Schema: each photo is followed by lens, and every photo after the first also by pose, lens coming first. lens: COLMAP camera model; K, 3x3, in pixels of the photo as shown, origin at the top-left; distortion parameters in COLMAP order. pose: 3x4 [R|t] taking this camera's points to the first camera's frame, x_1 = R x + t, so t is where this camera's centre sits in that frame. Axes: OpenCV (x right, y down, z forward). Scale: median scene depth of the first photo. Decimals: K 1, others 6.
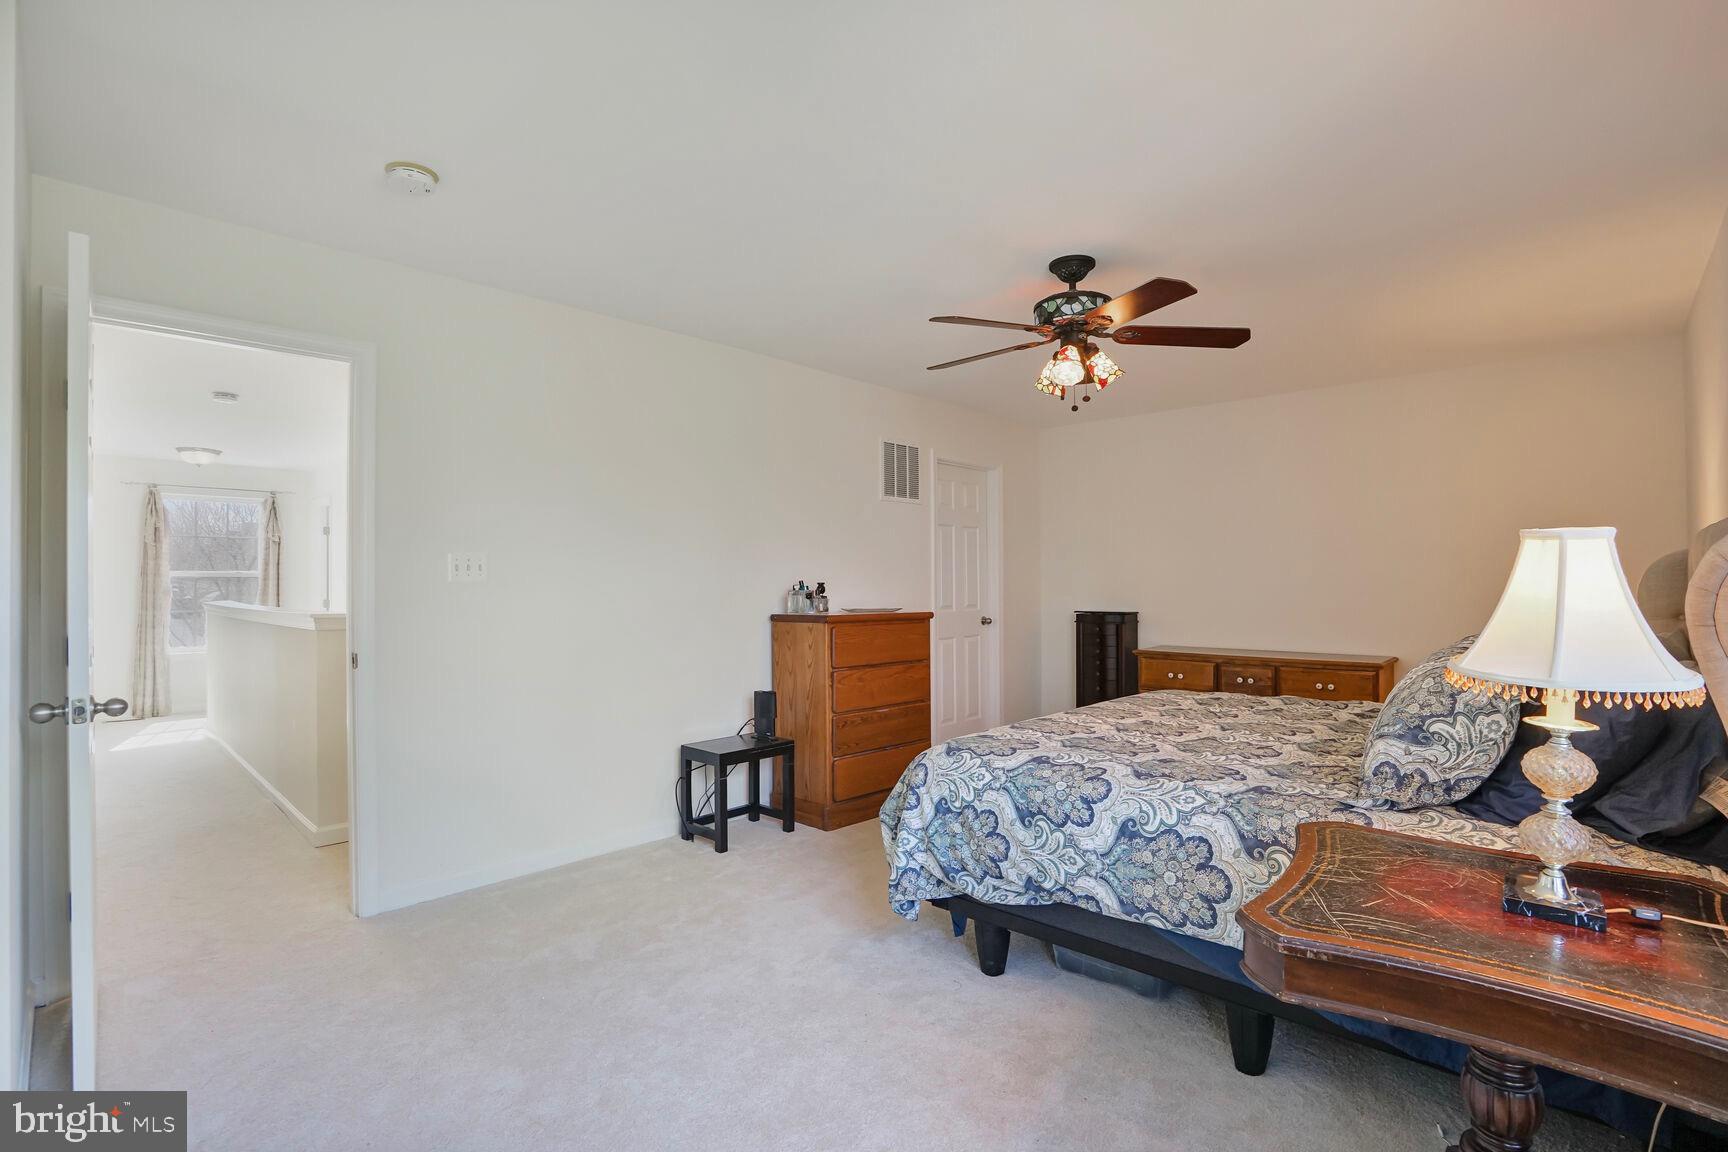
lens RADIAL K [[802.8, 0, 851.7], [0, 802.8, 574.0], [0, 0, 1]] dist [-0.065979, 0.027971]
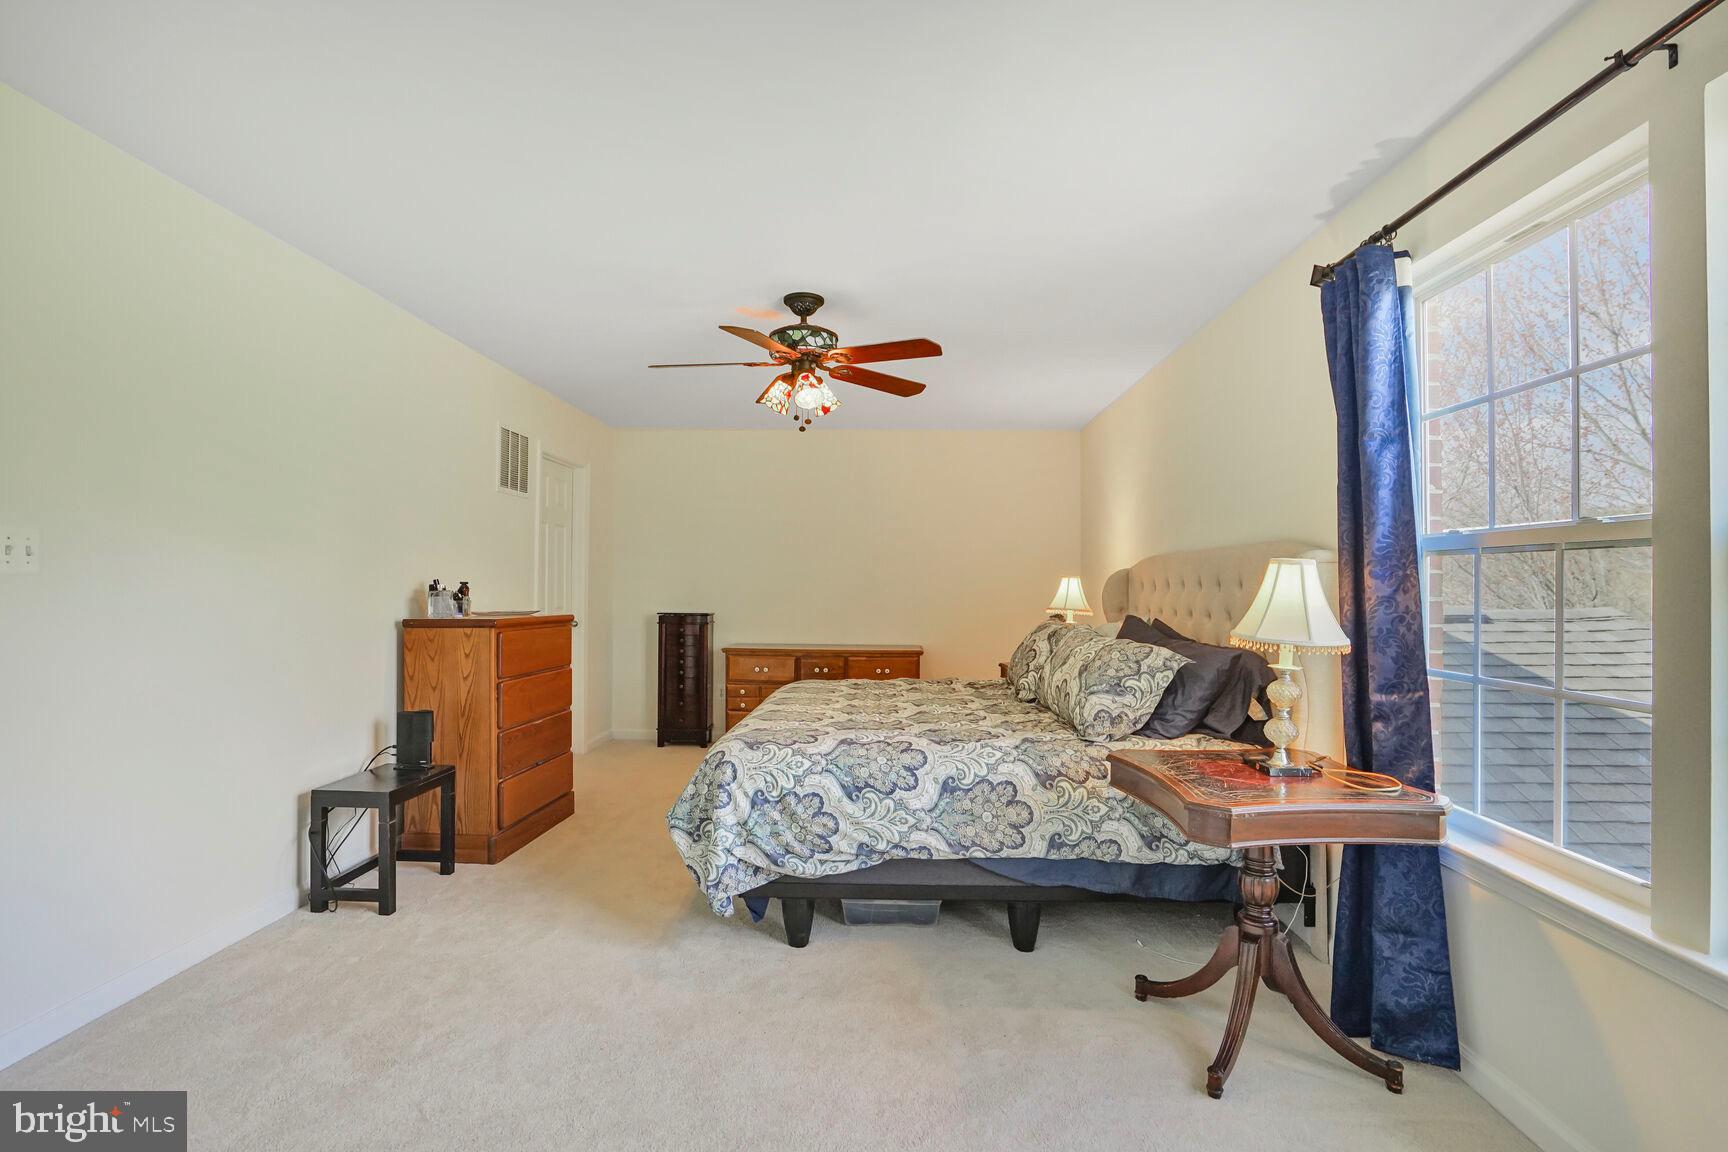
lens RADIAL K [[801.4, 0, 856.8], [0, 801.4, 572.2], [0, 0, 1]] dist [-0.067949, 0.028667]
pose [[0.751290, 0.021514, 0.659622, -0.537501], [-0.017389, 0.999767, -0.012802, 0.007278], [-0.659743, -0.001852, 0.751489, 0.147219]]
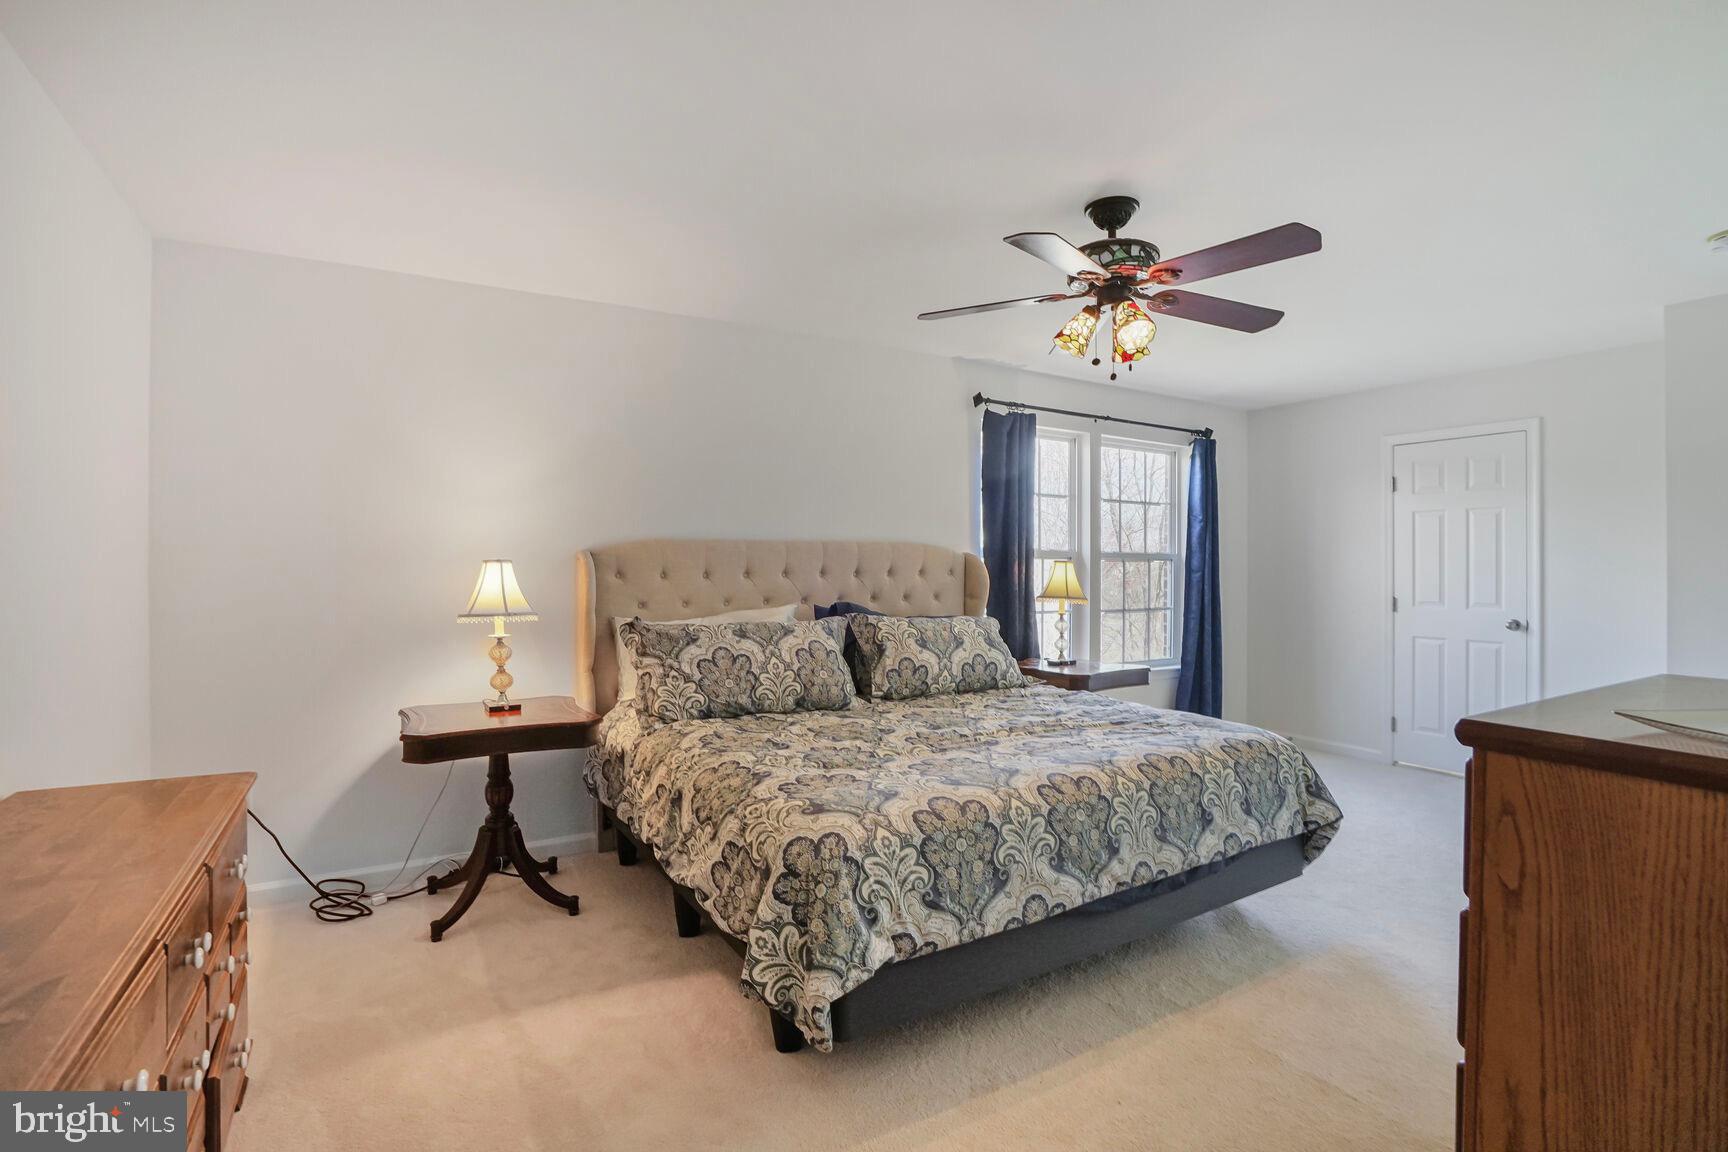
lens RADIAL K [[802.8, 0, 851.7], [0, 802.8, 574.0], [0, 0, 1]] dist [-0.065979, 0.027971]
pose [[-0.963059, 0.011896, 0.269029, 0.448751], [0.008029, 0.999848, -0.015470, 0.029897], [-0.269172, -0.012738, -0.963008, 2.548349]]
